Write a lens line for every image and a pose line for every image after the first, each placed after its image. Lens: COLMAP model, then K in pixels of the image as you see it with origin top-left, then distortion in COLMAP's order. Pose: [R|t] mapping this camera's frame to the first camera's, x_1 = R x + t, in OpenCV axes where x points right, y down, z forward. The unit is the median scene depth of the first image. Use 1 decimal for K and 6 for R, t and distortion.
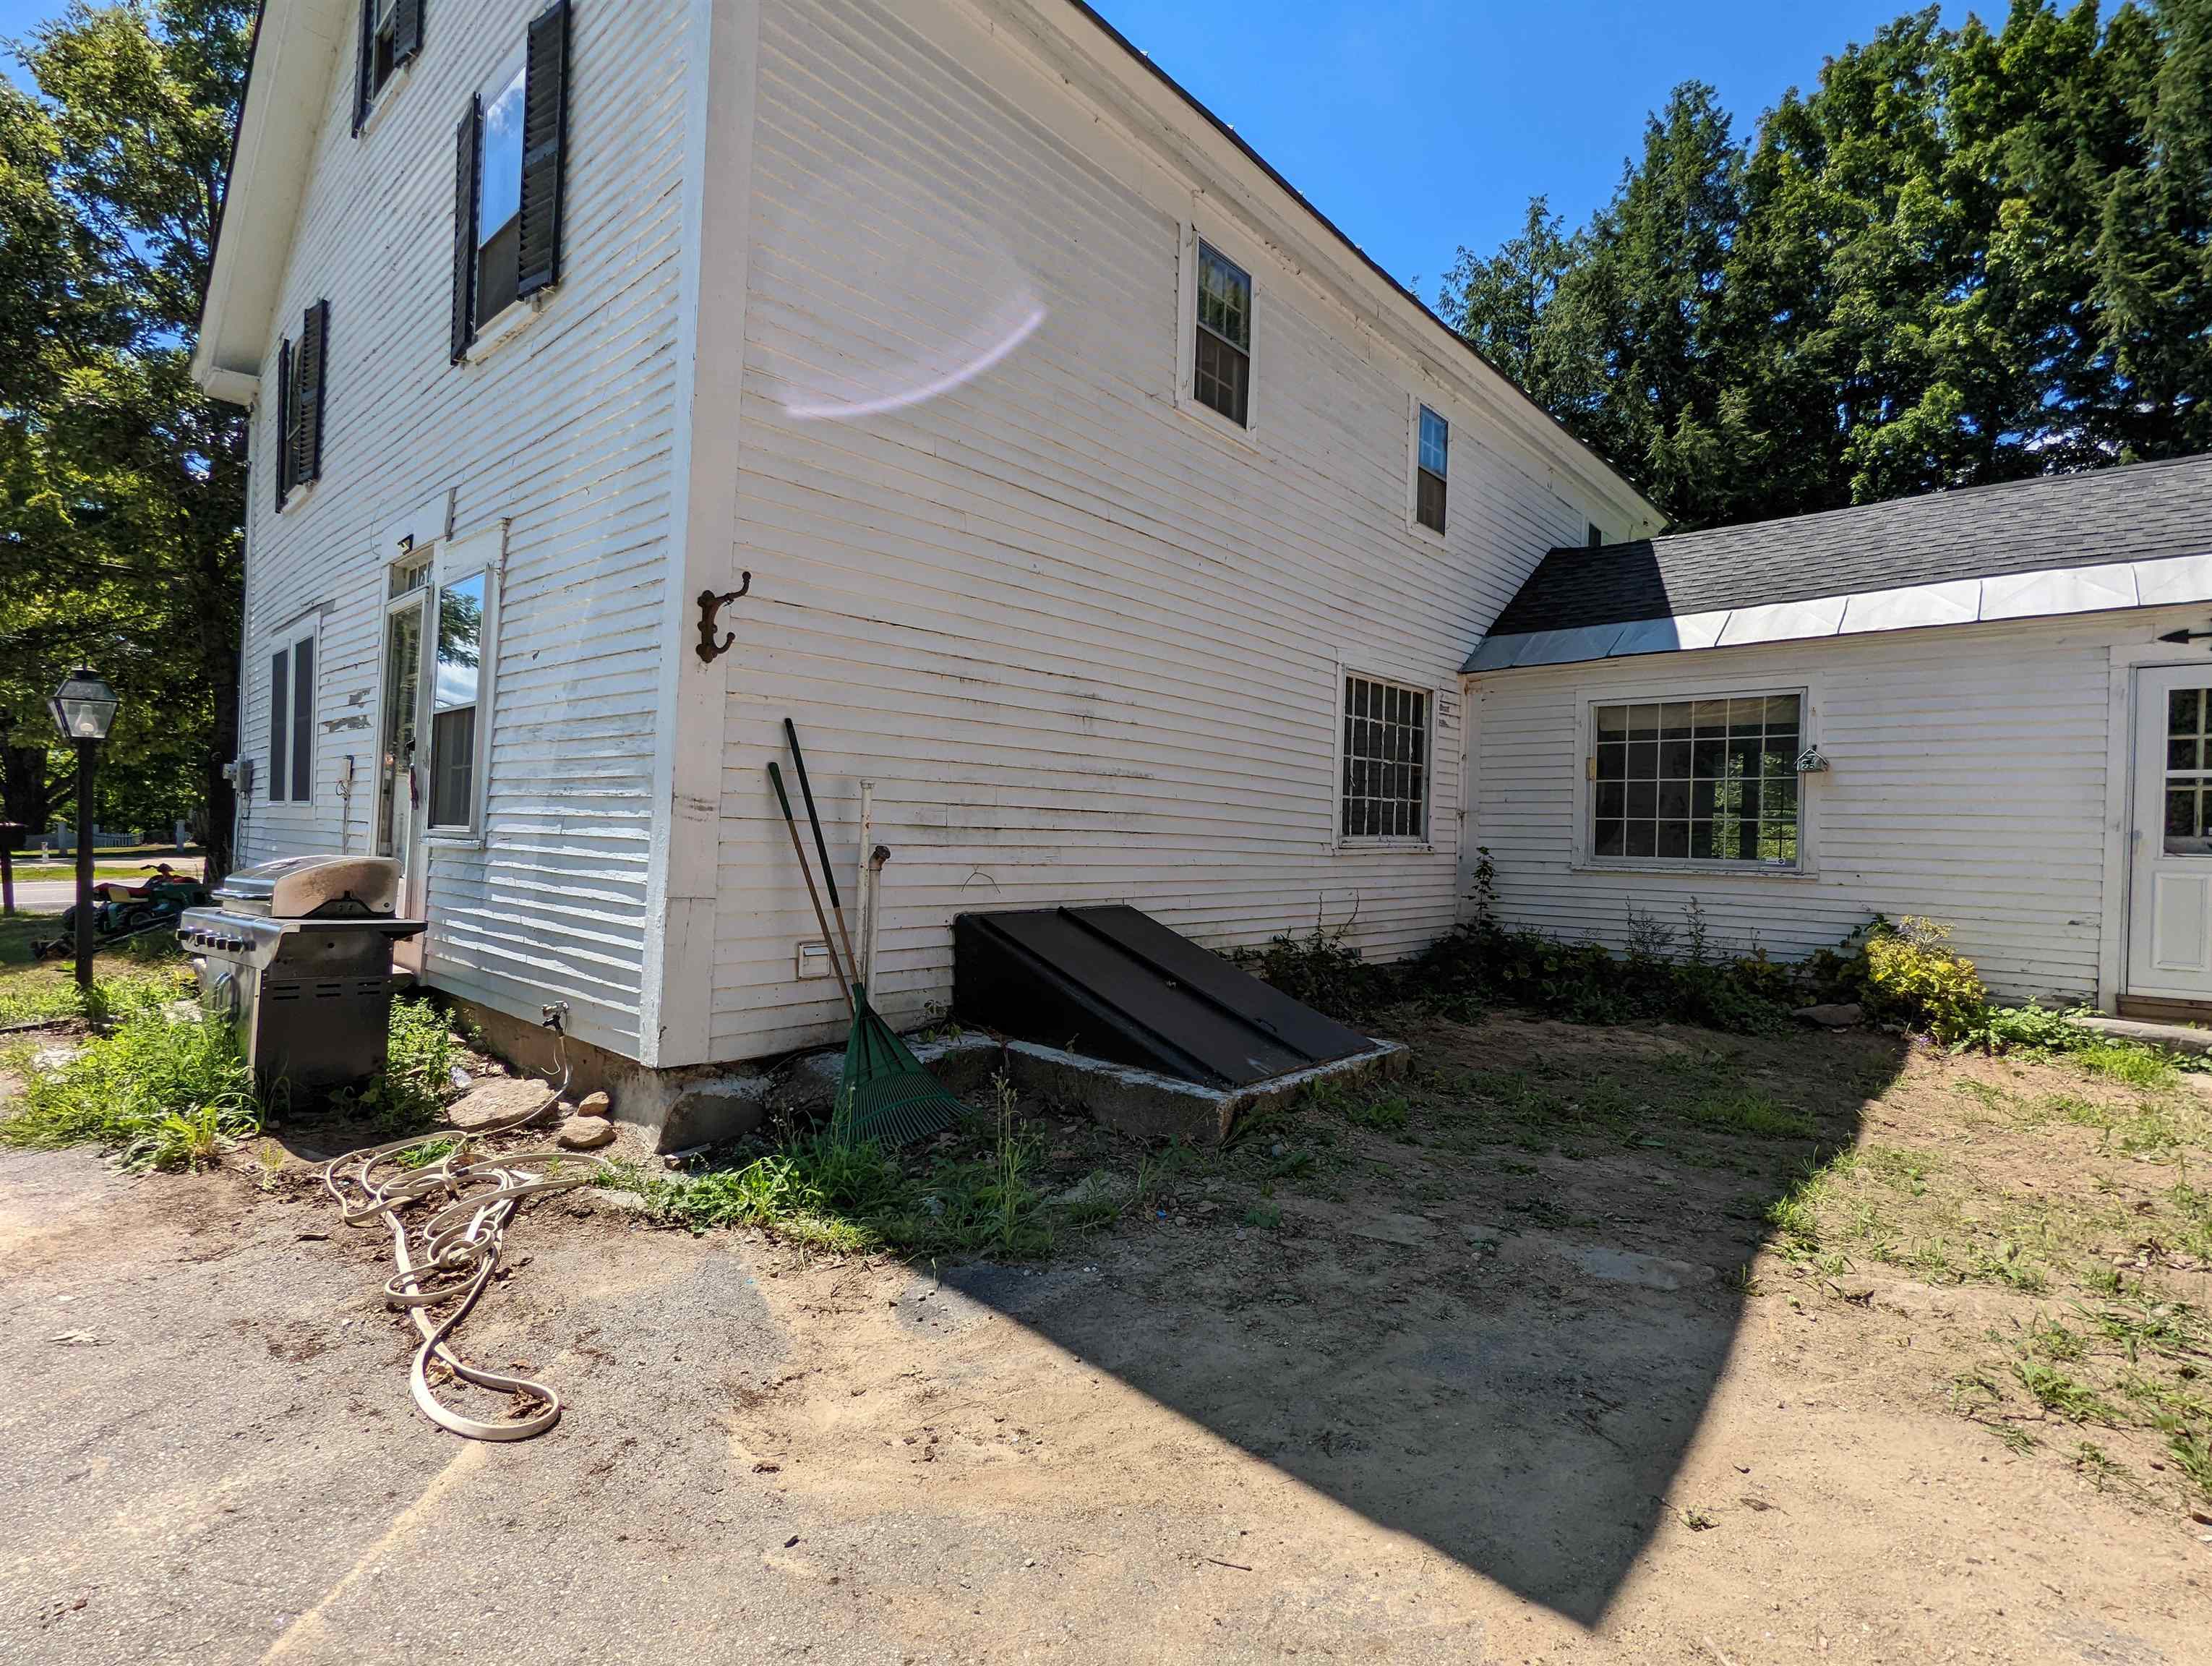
lens RADIAL K [[1053.7, 0, 1097.5], [0, 1053.7, 831.6], [0, 0, 1]] dist [0.000560, -0.001867]
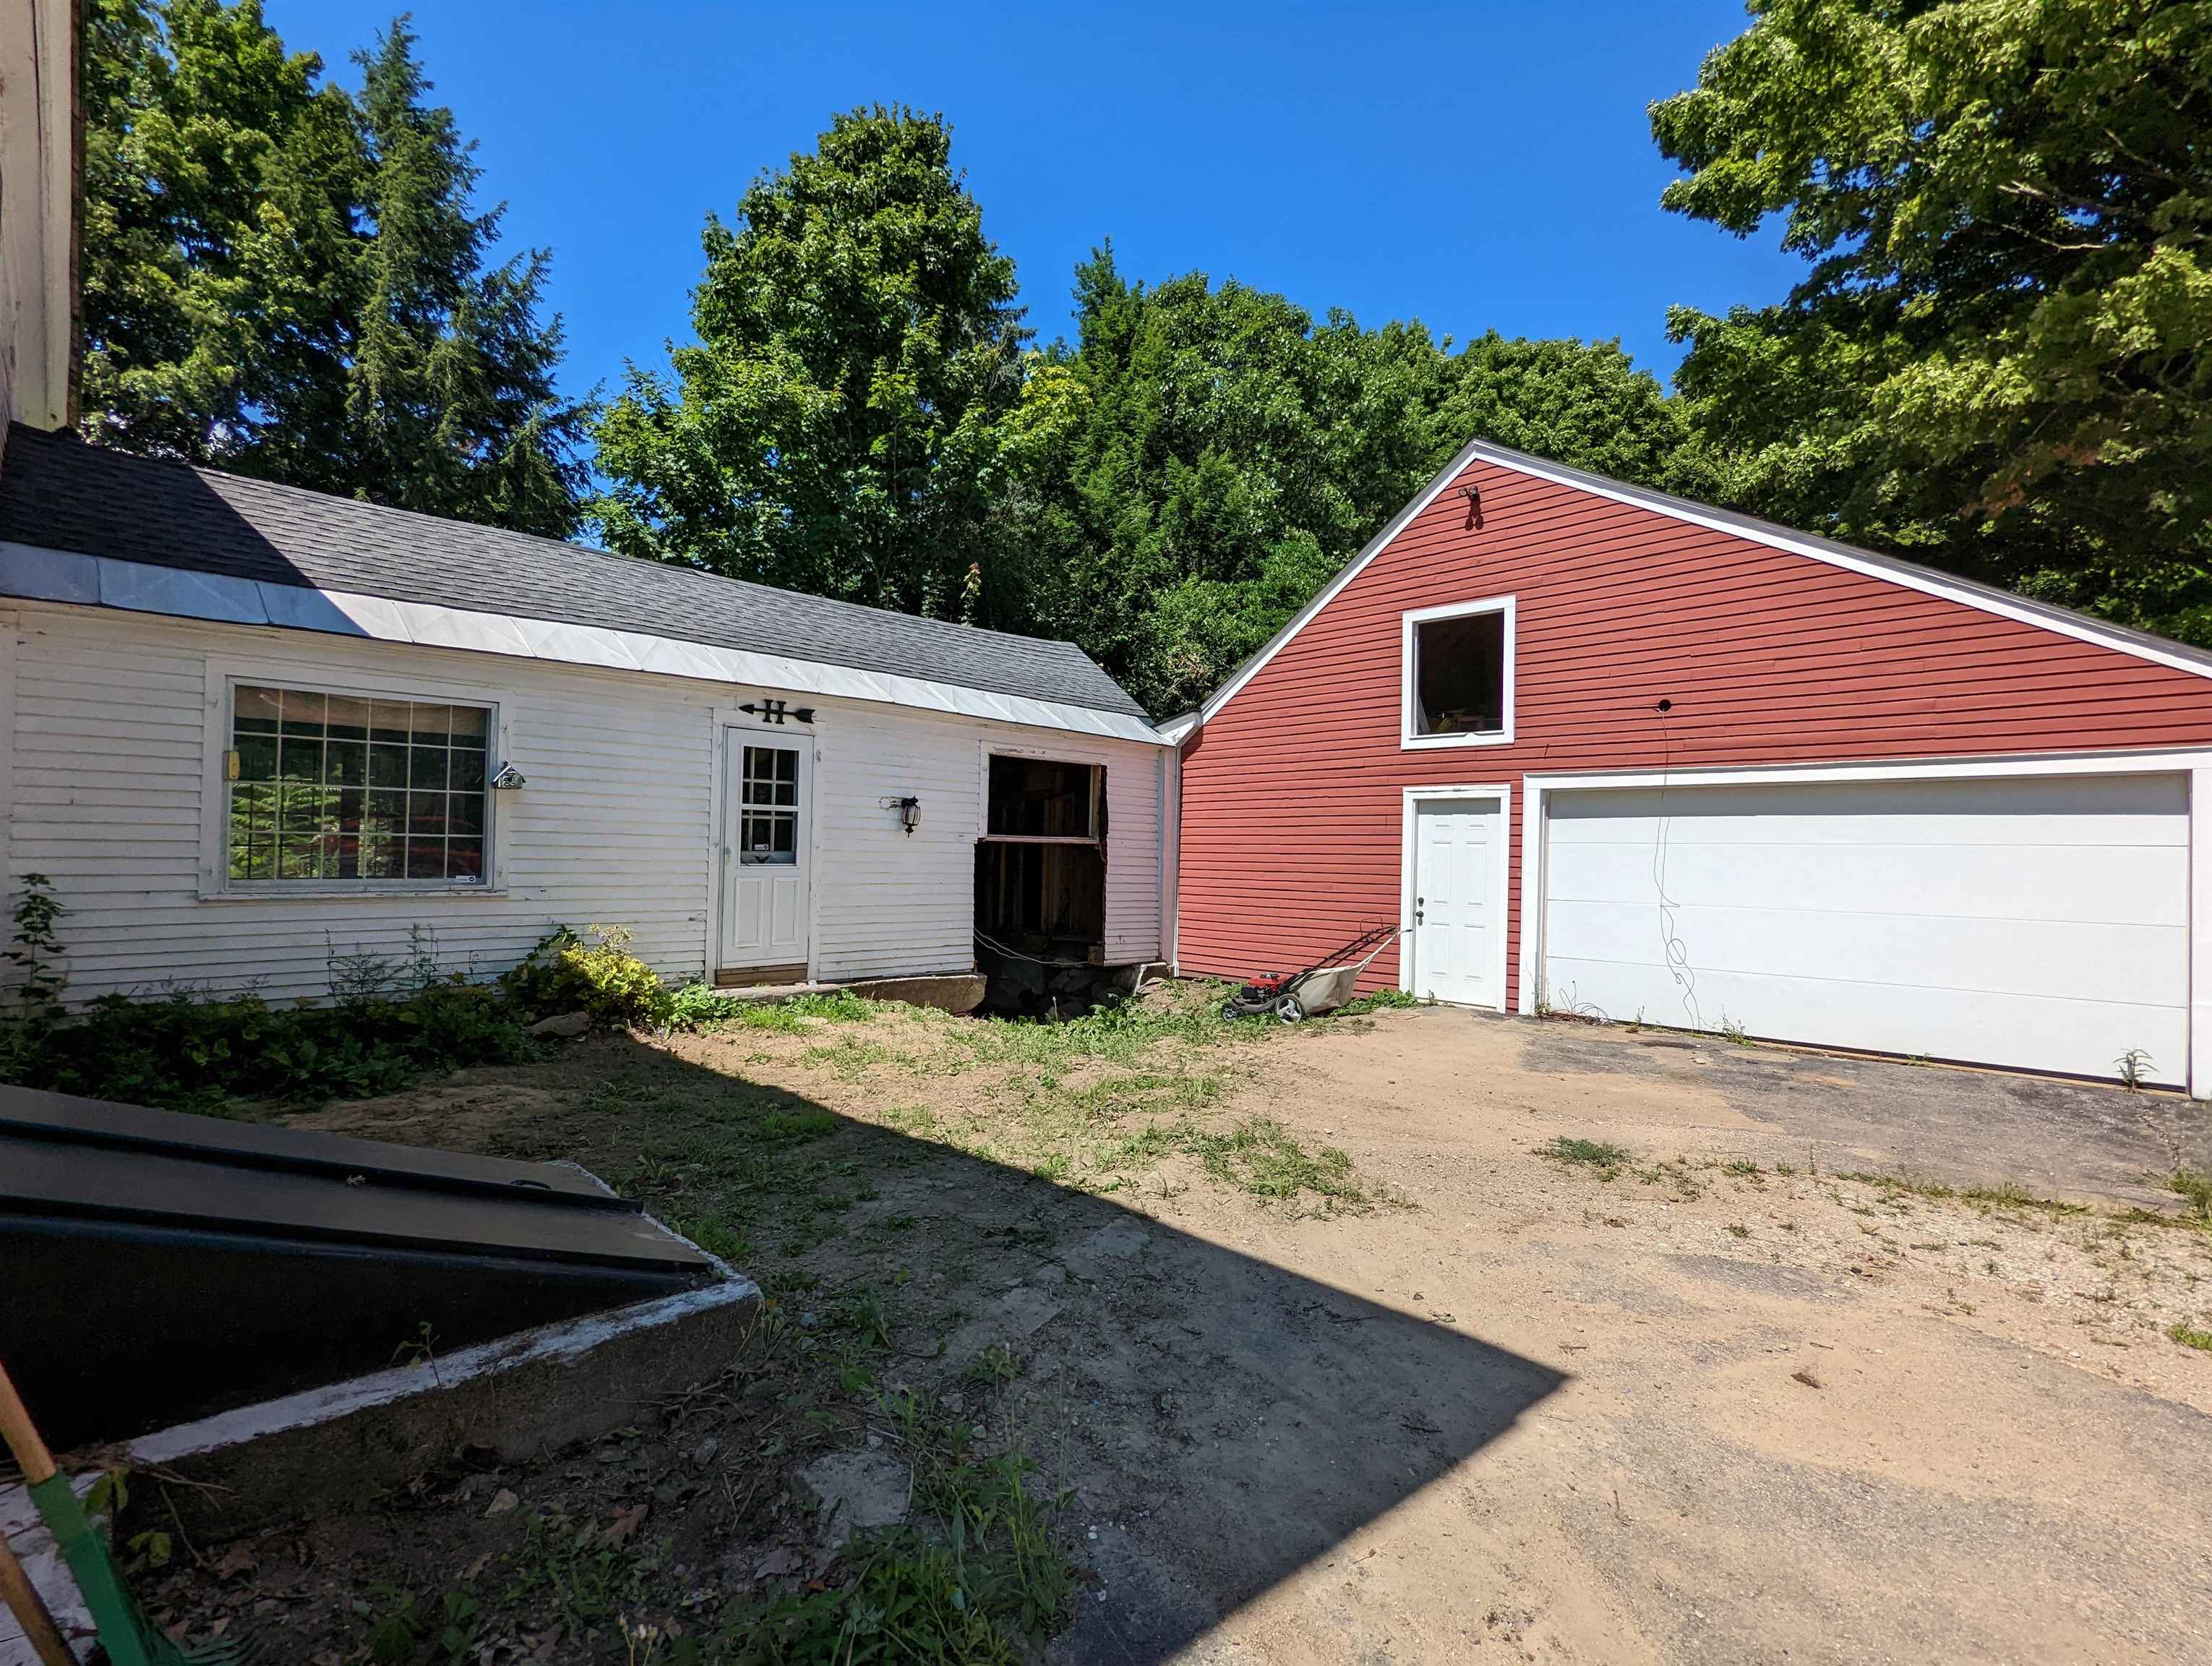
lens RADIAL K [[1046.9, 0, 1106.0], [0, 1046.9, 833.0], [0, 0, 1]] dist [-0.002224, -0.000838]
pose [[0.053744, -0.001510, 0.998554, -0.302880], [-0.014251, 0.999896, 0.002279, -0.026748], [-0.998453, -0.014353, 0.053717, 0.405461]]
